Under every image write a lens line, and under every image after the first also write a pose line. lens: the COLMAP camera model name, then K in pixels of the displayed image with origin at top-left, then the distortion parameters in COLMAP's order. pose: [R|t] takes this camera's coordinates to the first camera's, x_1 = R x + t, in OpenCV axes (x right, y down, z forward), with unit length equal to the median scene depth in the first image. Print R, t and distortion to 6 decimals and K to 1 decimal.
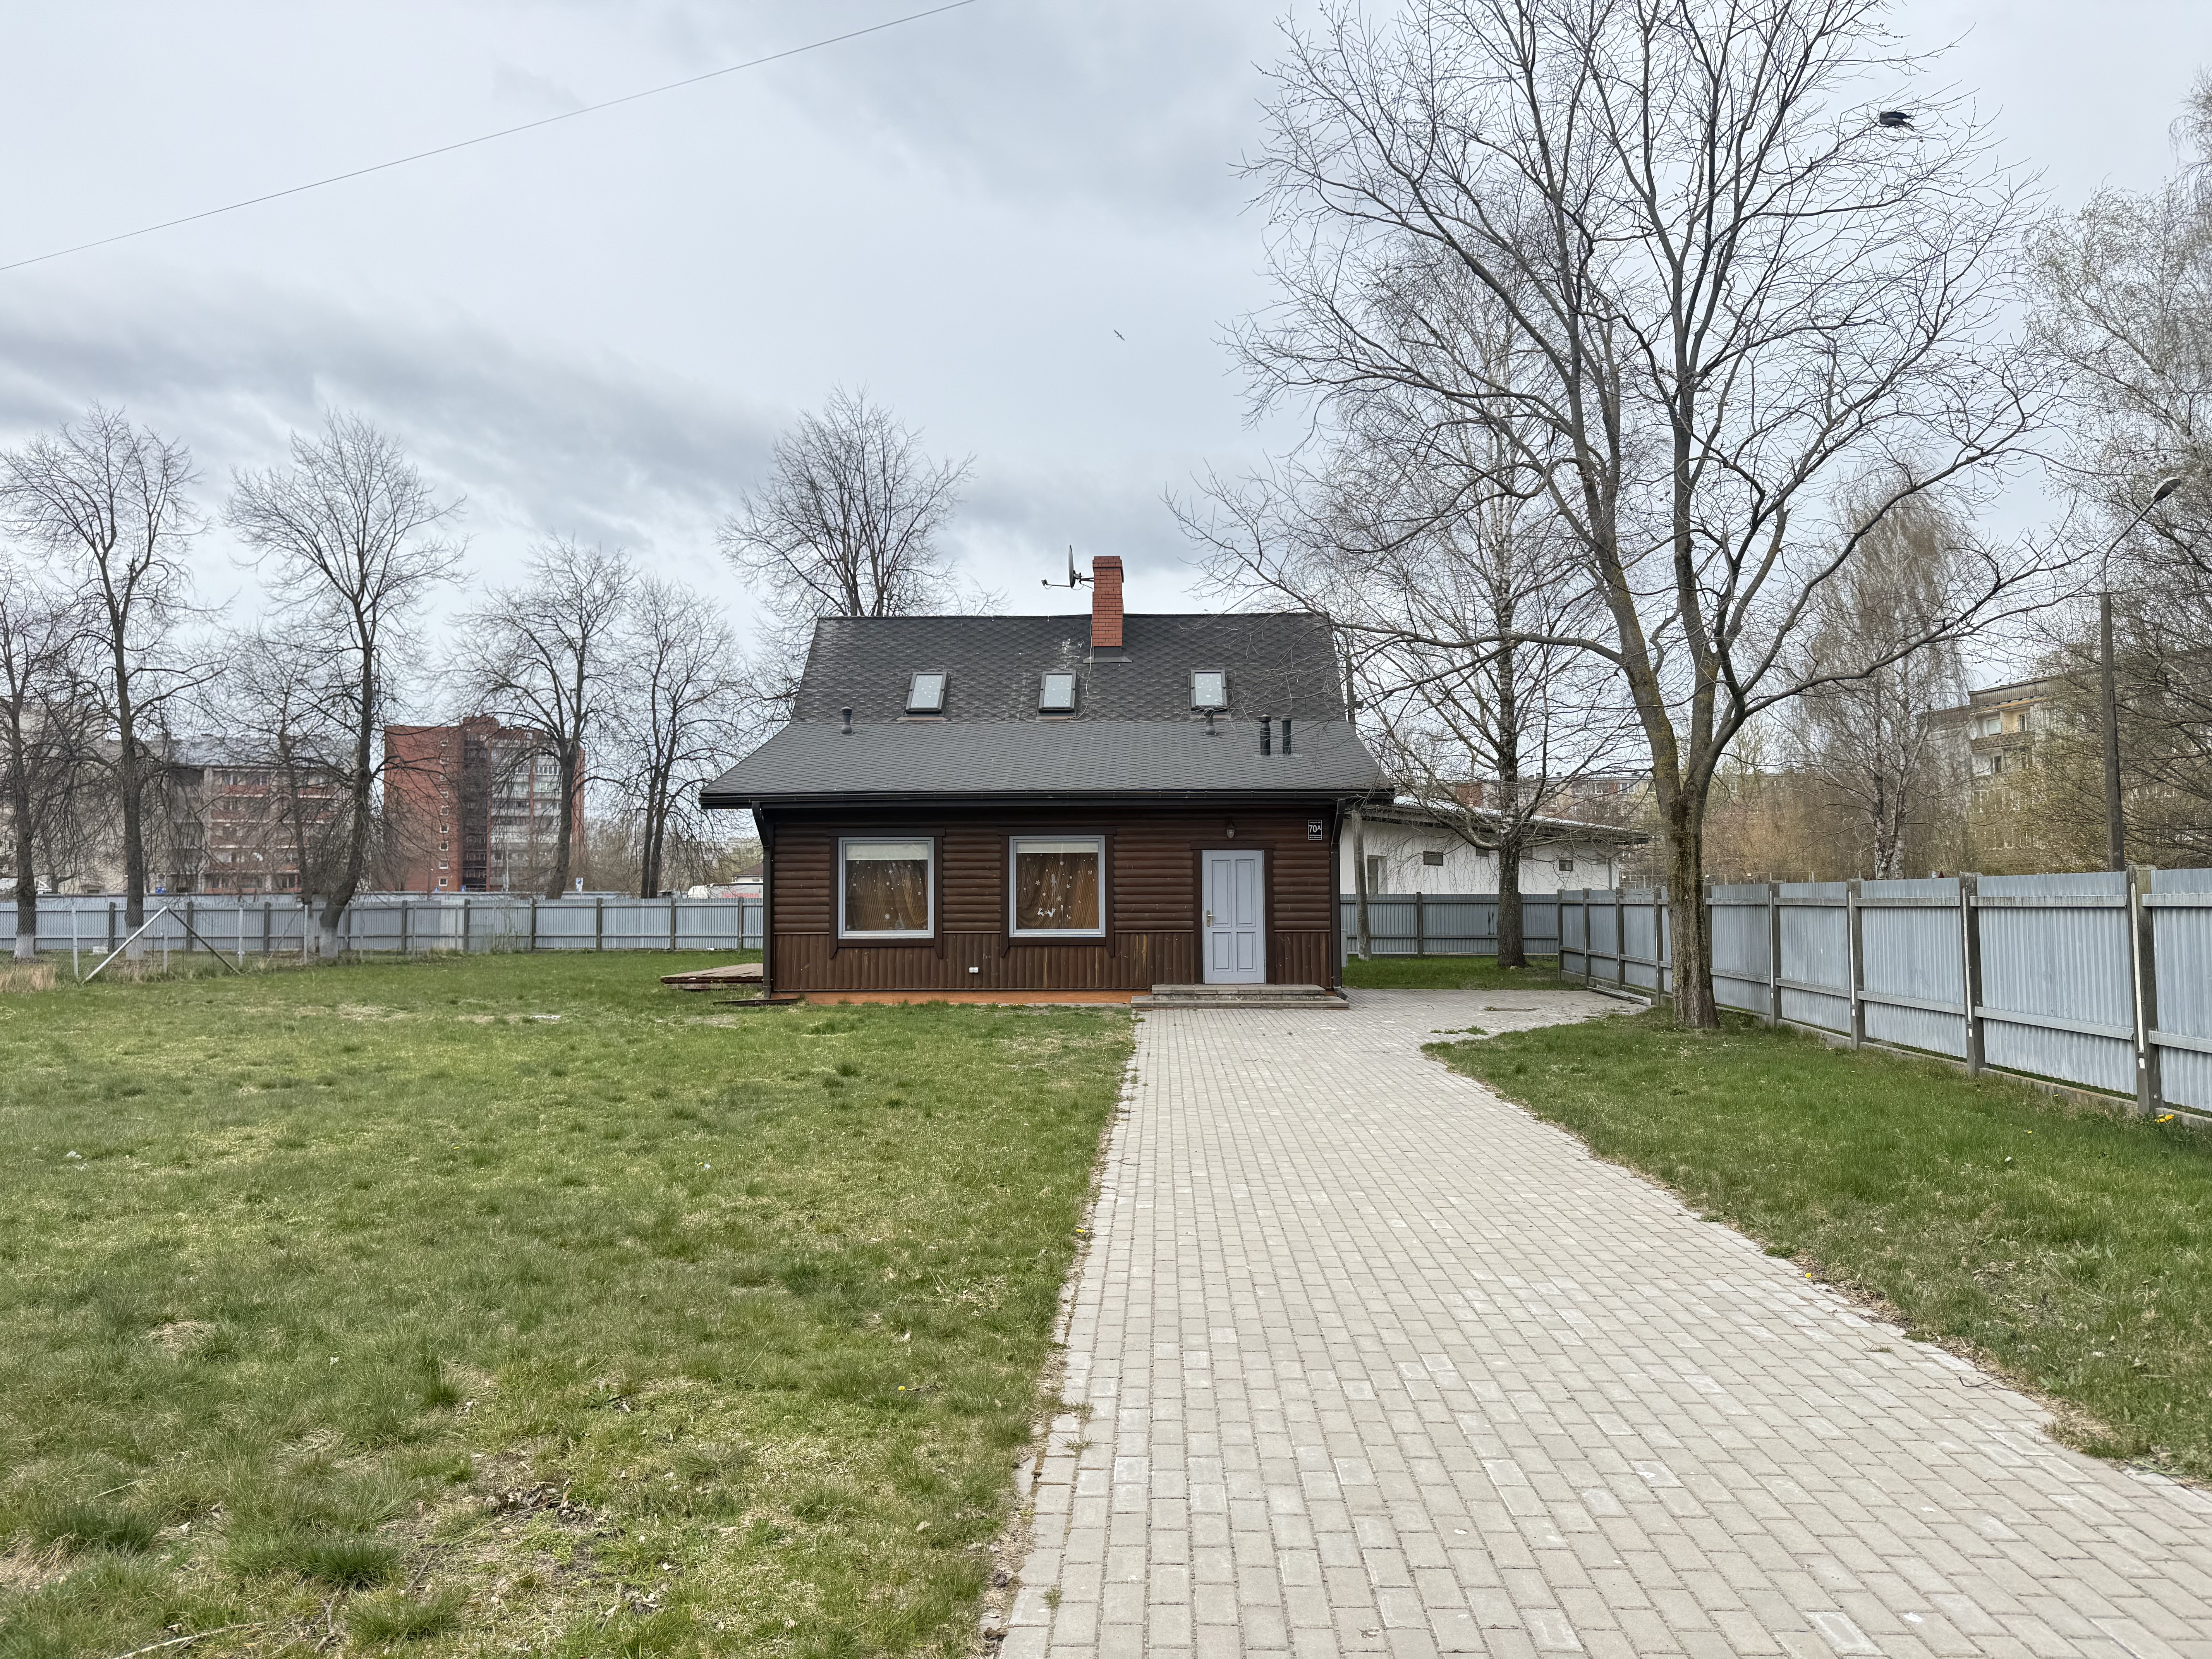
lens RADIAL K [[1507.2, 0, 1116.8], [0, 1507.2, 826.7], [0, 0, 1]] dist [0.116487, -0.163338]
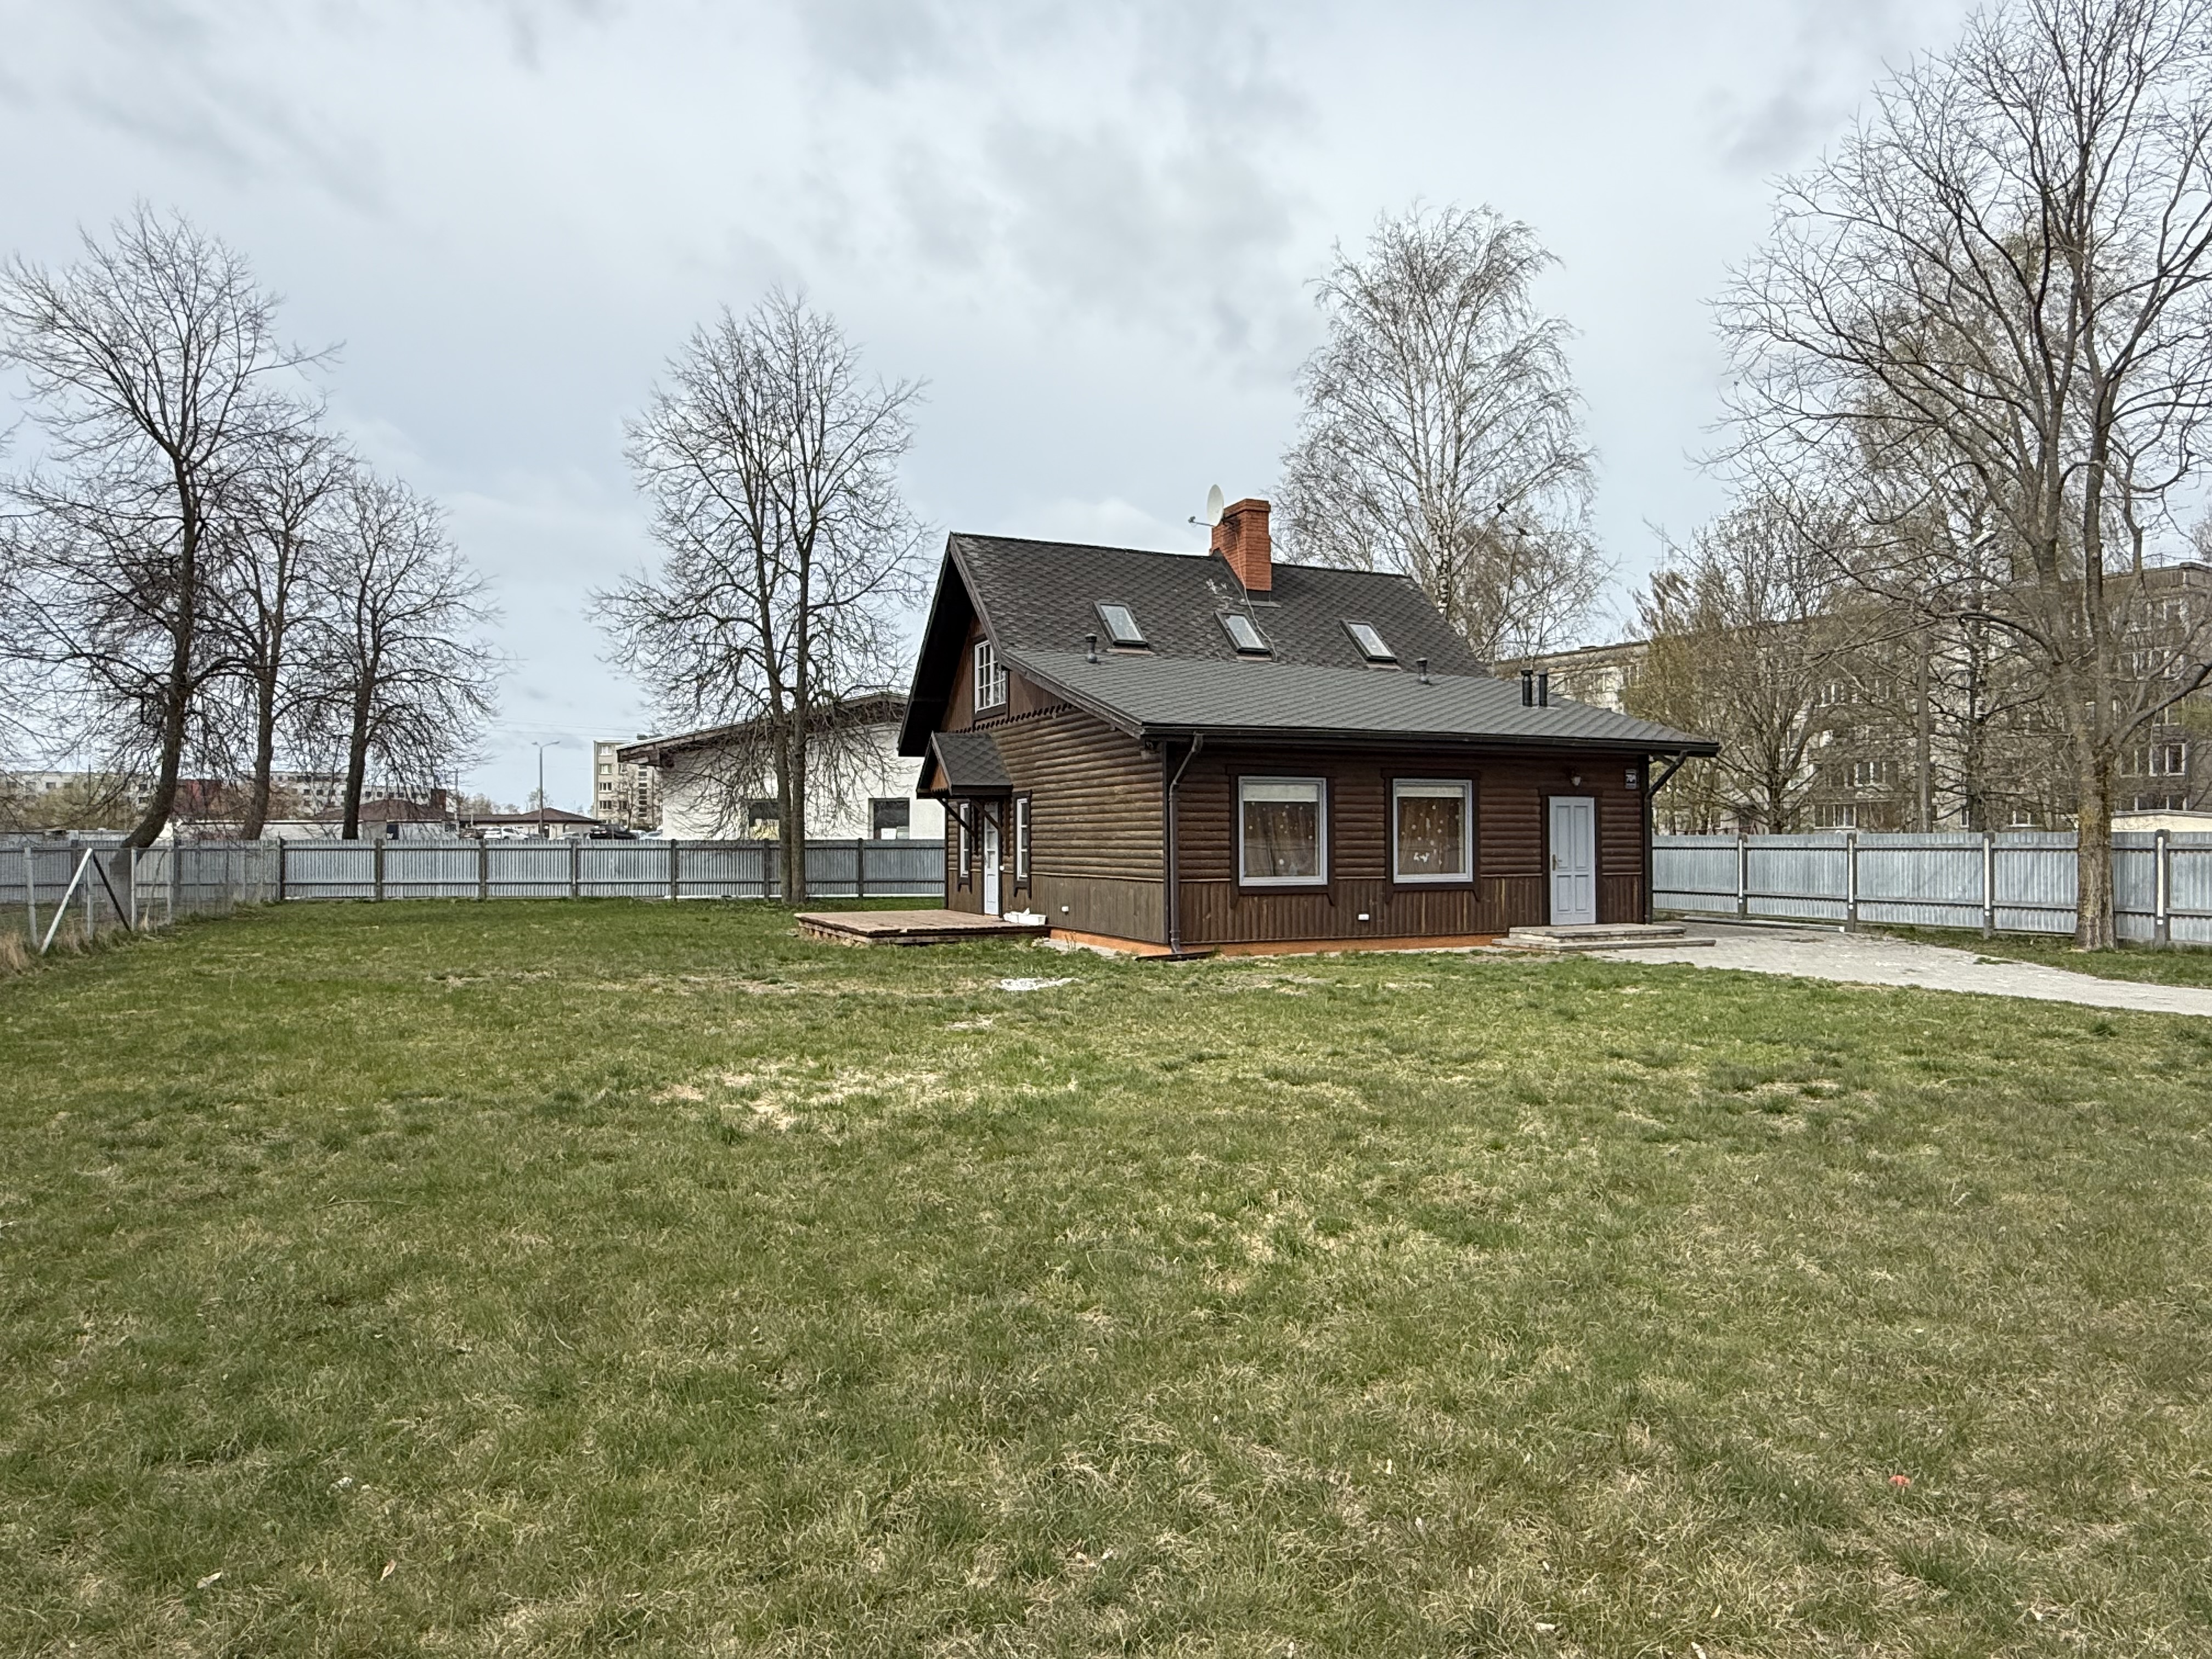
lens RADIAL K [[1351.2, 0, 1096.4], [0, 1351.2, 838.7], [0, 0, 1]] dist [0.000964, -0.000965]
pose [[0.906102, 0.003793, 0.423042, -0.364206], [-0.022959, 0.998927, 0.040219, 0.008419], [-0.422436, -0.046155, 0.905217, 0.174410]]
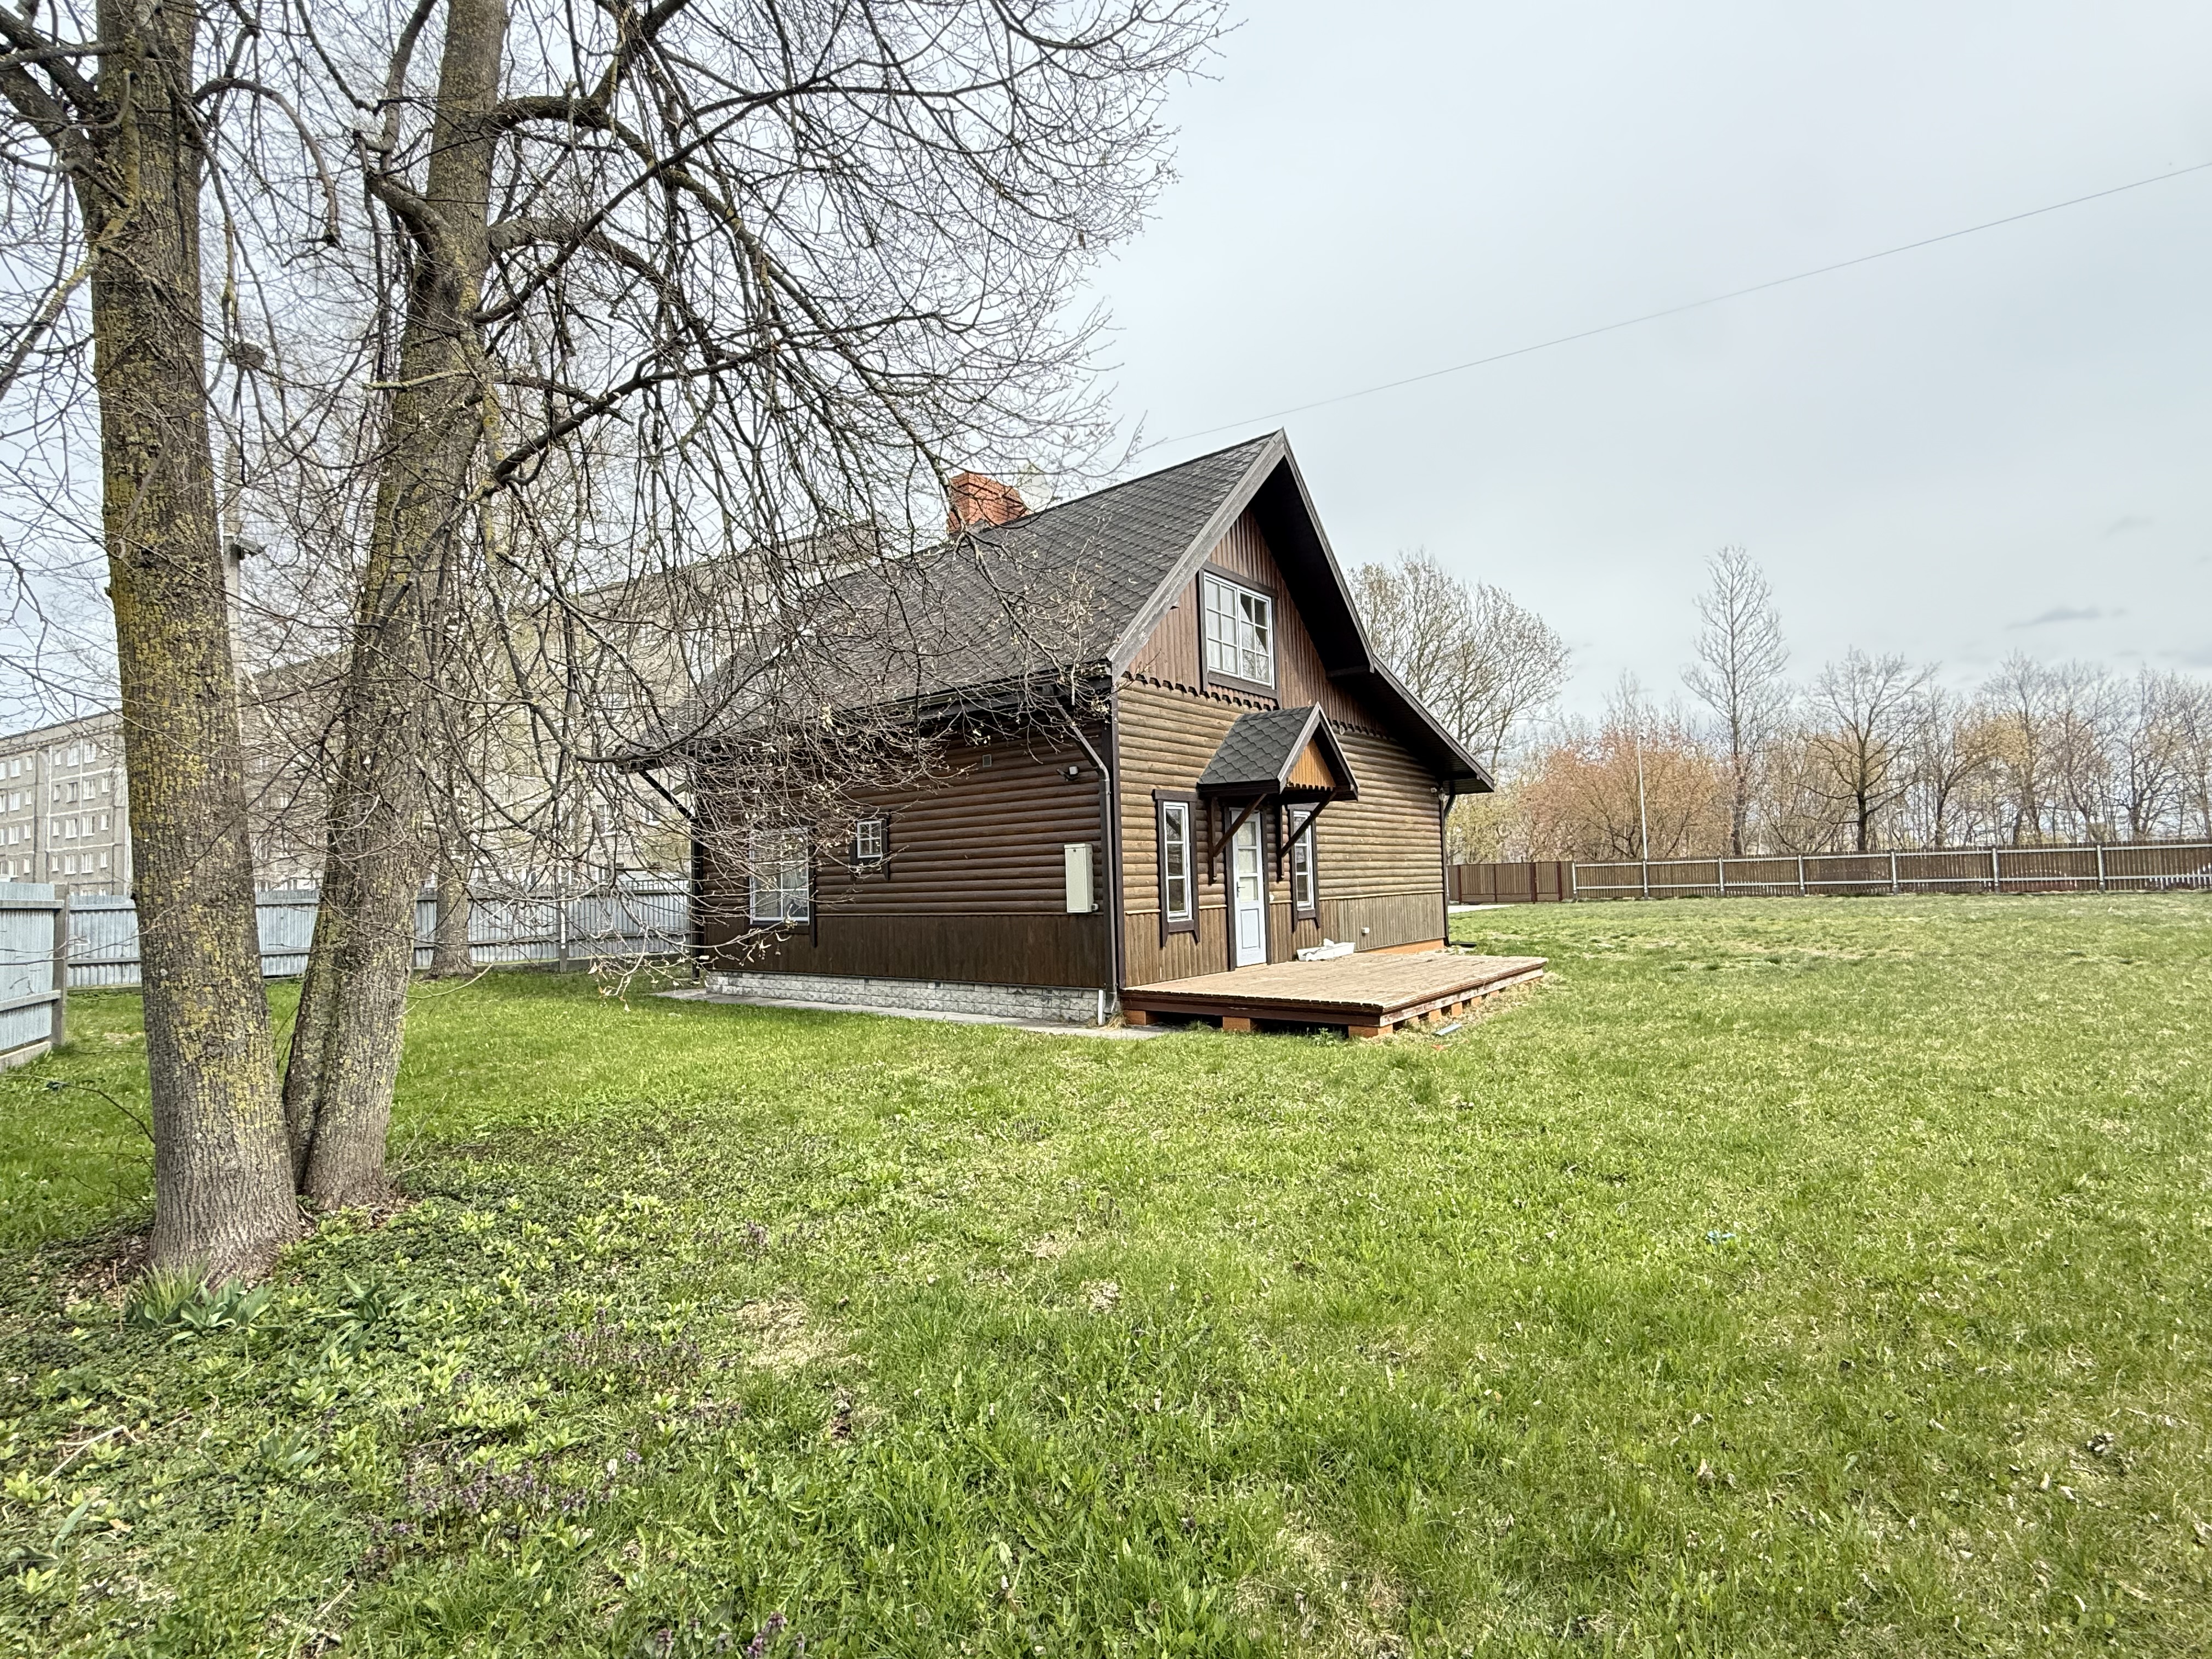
lens RADIAL K [[1035.4, 0, 1108.4], [0, 1035.4, 835.5], [0, 0, 1]] dist [0.000055, -0.000562]
pose [[-0.798835, 0.055156, 0.599016, -0.311681], [0.002934, 0.996133, -0.087809, 0.059049], [-0.601543, -0.068388, -0.795908, 1.101855]]
